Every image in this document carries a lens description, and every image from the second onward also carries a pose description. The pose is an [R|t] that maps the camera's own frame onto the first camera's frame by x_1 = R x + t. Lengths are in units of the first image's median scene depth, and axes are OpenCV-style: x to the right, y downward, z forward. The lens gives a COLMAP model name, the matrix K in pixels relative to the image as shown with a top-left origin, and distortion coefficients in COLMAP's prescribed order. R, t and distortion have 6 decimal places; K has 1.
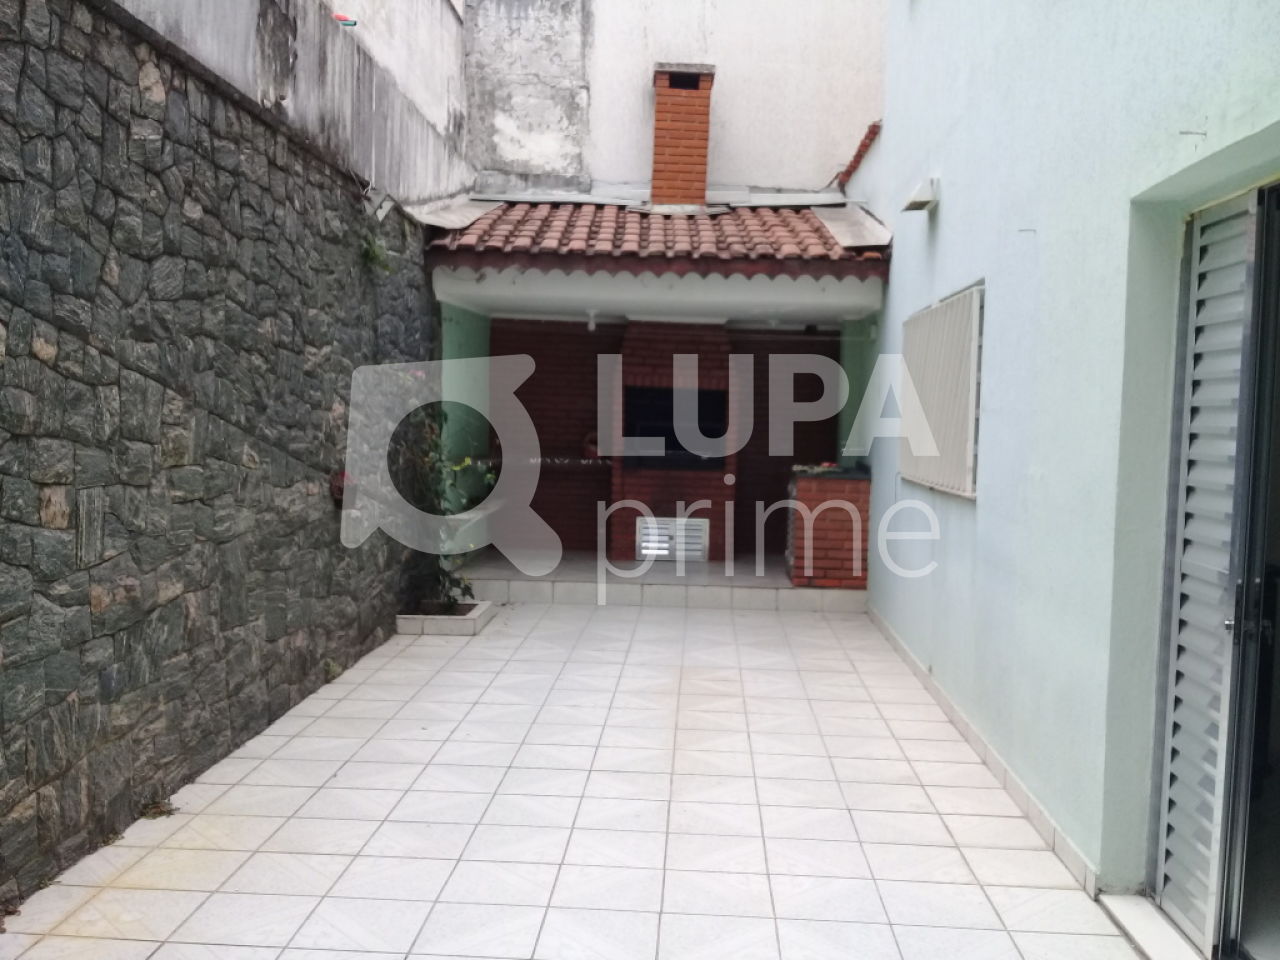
lens RADIAL K [[1163.8, 0, 635.6], [0, 1163.8, 471.0], [0, 0, 1]] dist [-0.007686, 0.000000]
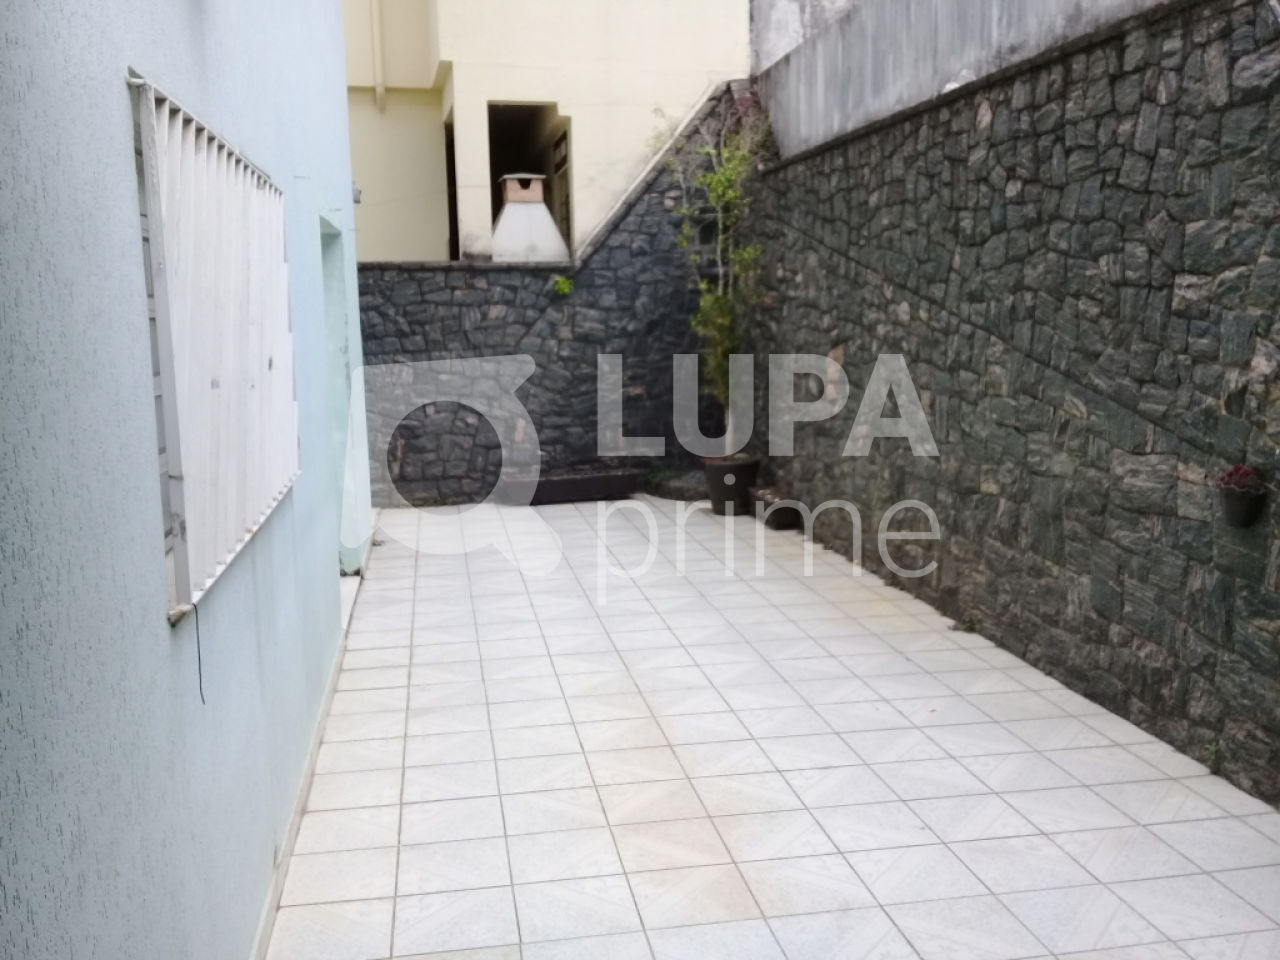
lens RADIAL K [[1163.8, 0, 640.6], [0, 1163.8, 491.3], [0, 0, 1]] dist [-0.007686, 0.000000]
pose [[-0.973000, 0.027570, -0.229152, 0.284099], [-0.018344, 0.980461, 0.195855, -0.140176], [0.230074, 0.194770, -0.953483, 2.075801]]
